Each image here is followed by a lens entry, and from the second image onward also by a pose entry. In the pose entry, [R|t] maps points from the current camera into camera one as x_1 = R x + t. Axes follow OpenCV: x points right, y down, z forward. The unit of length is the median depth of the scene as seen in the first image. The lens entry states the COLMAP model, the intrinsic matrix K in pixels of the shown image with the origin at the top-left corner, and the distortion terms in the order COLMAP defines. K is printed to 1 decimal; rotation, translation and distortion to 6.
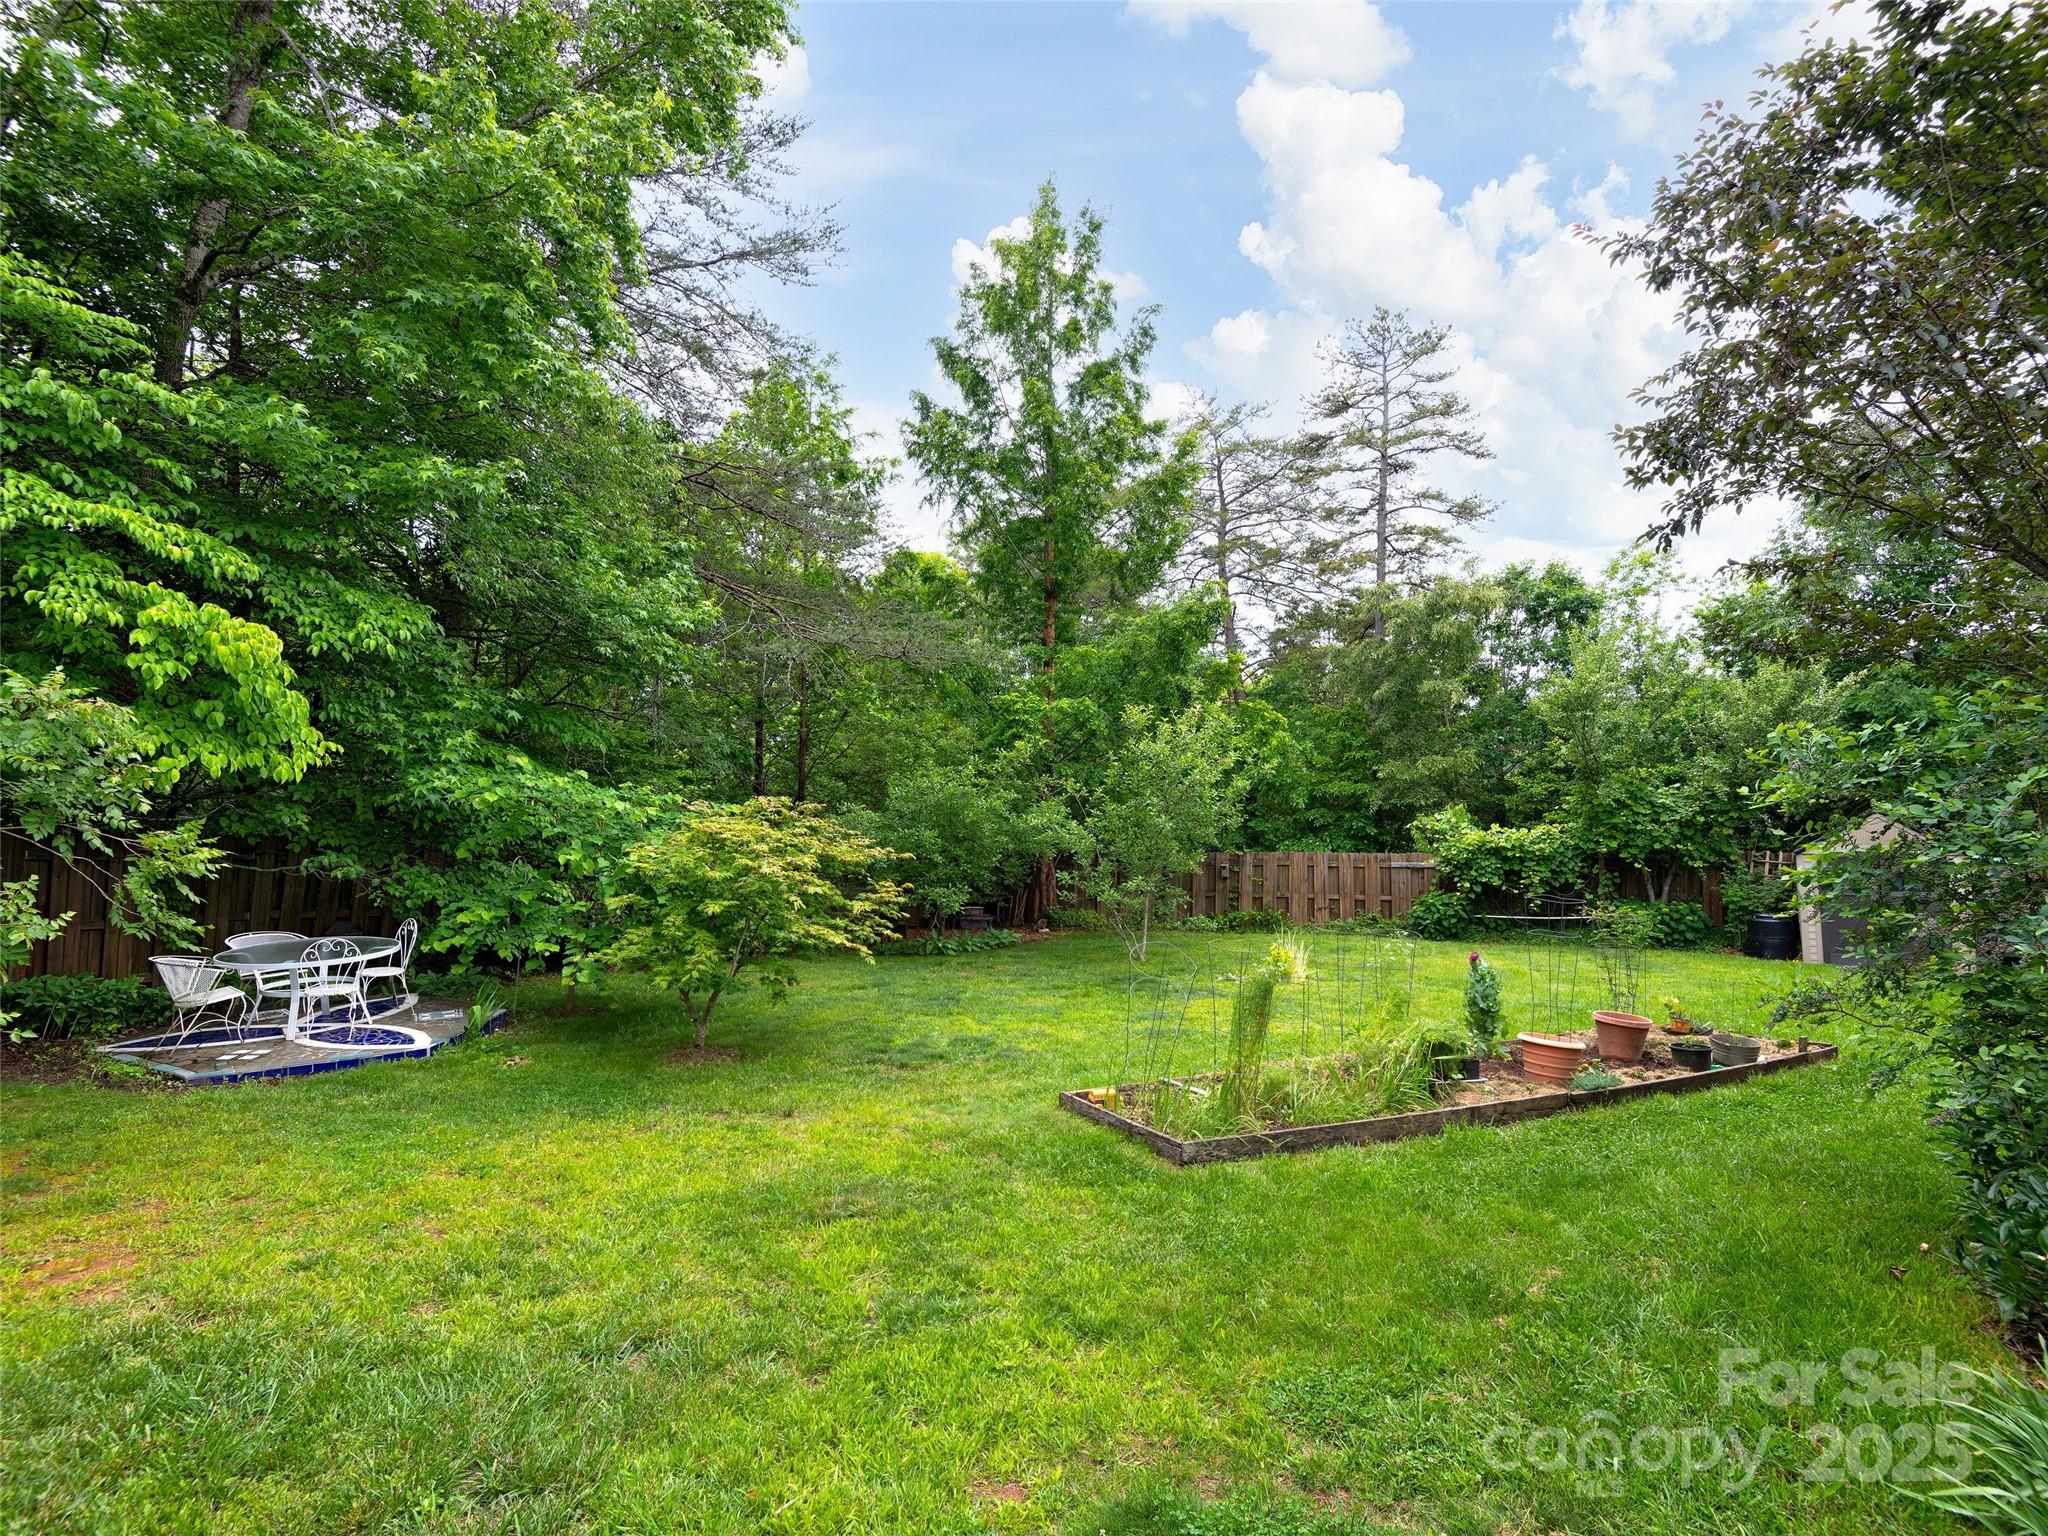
lens RADIAL K [[1002.6, 0, 1039.9], [0, 1002.6, 778.8], [0, 0, 1]] dist [-0.008640, -0.005392]
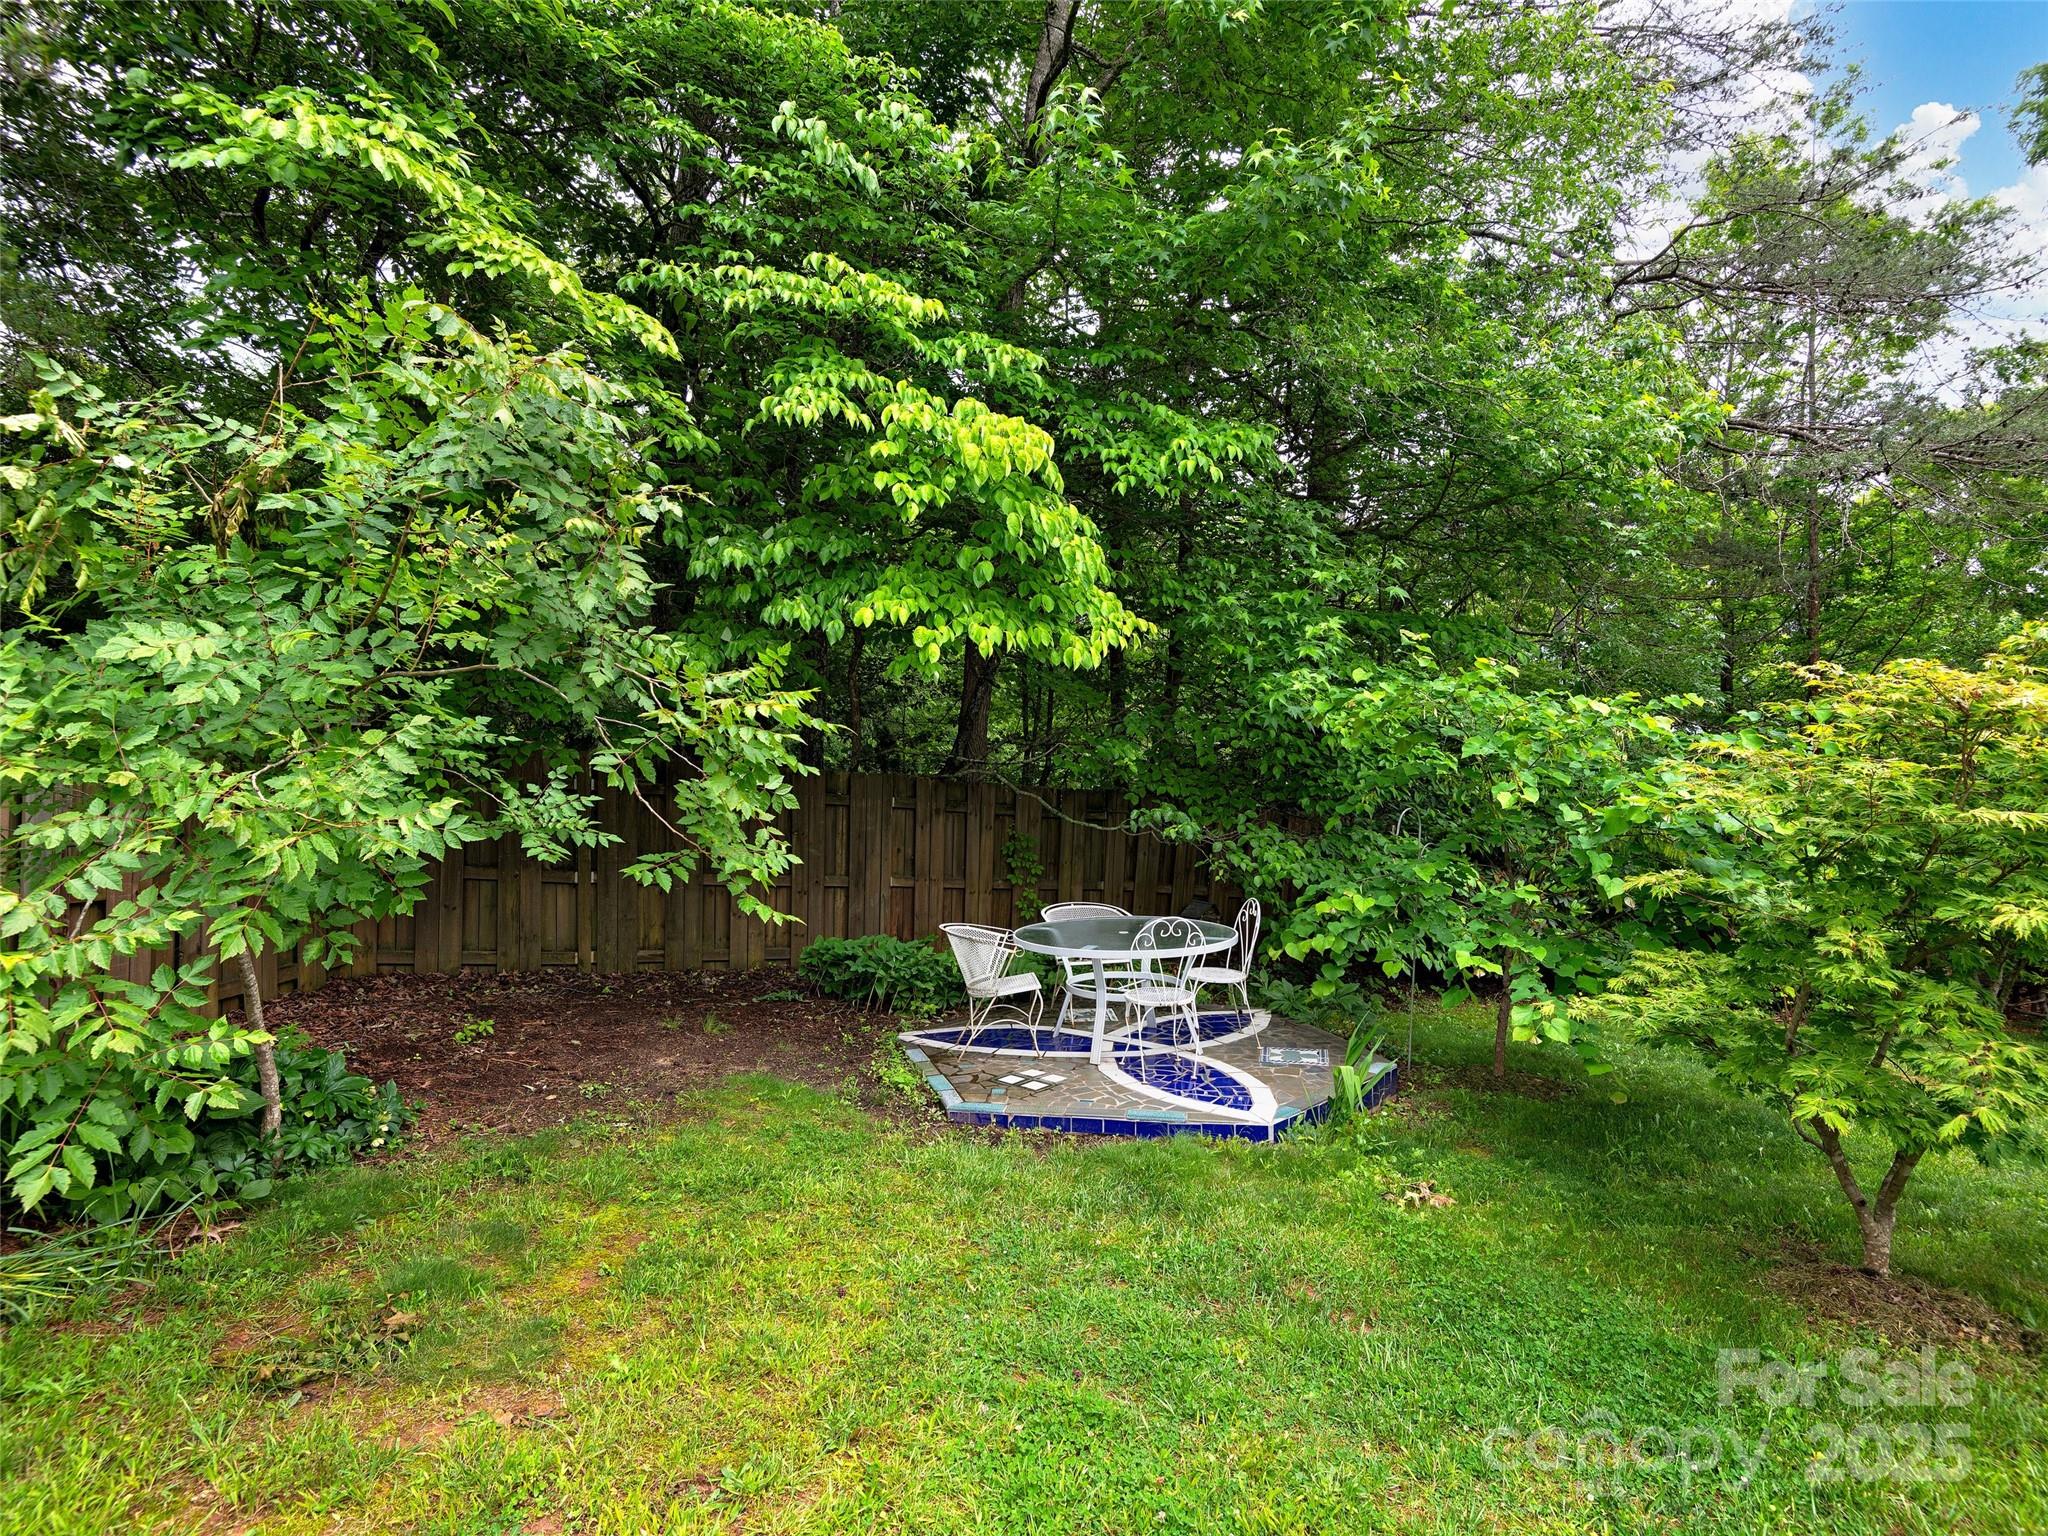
lens RADIAL K [[1002.6, 0, 1032.8], [0, 1002.6, 765.1], [0, 0, 1]] dist [-0.008640, -0.005392]
pose [[0.686866, -0.031954, -0.726082, -0.273076], [0.009588, 0.999344, -0.034909, 0.080812], [0.726721, 0.017016, 0.686722, 0.481229]]
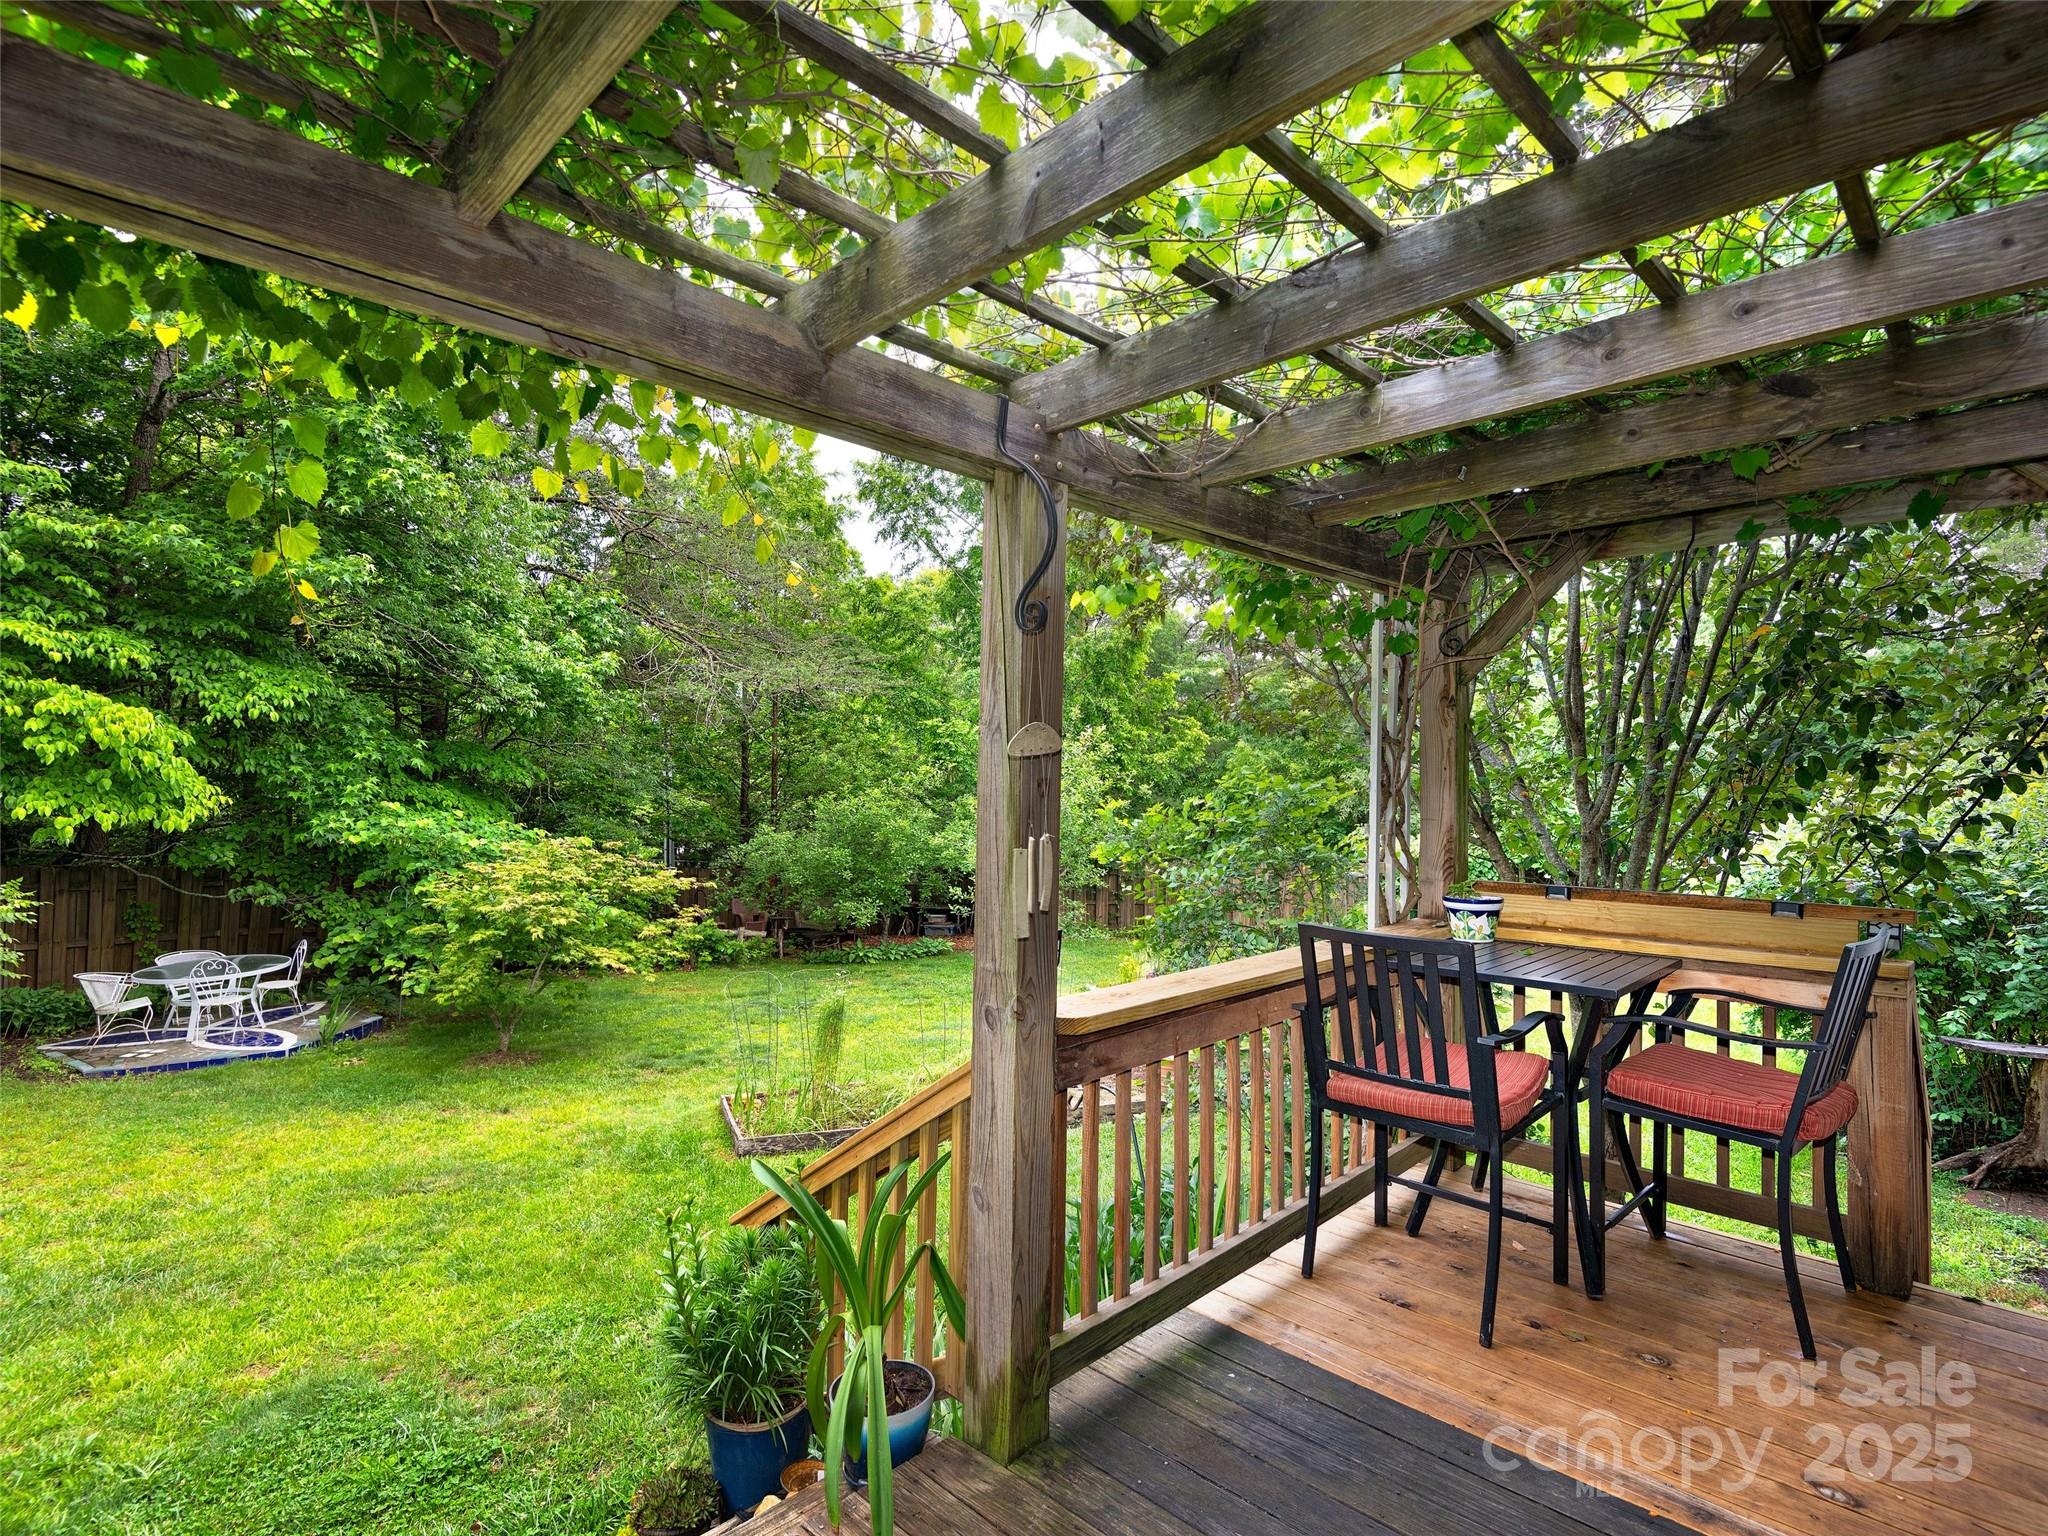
lens RADIAL K [[1002.6, 0, 1066.9], [0, 1002.6, 773.8], [0, 0, 1]] dist [-0.008640, -0.005392]
pose [[0.995668, -0.016176, -0.091565, 0.417681], [0.016172, 0.999869, -0.000780, -0.045464], [0.091566, -0.000704, 0.995799, -0.109070]]
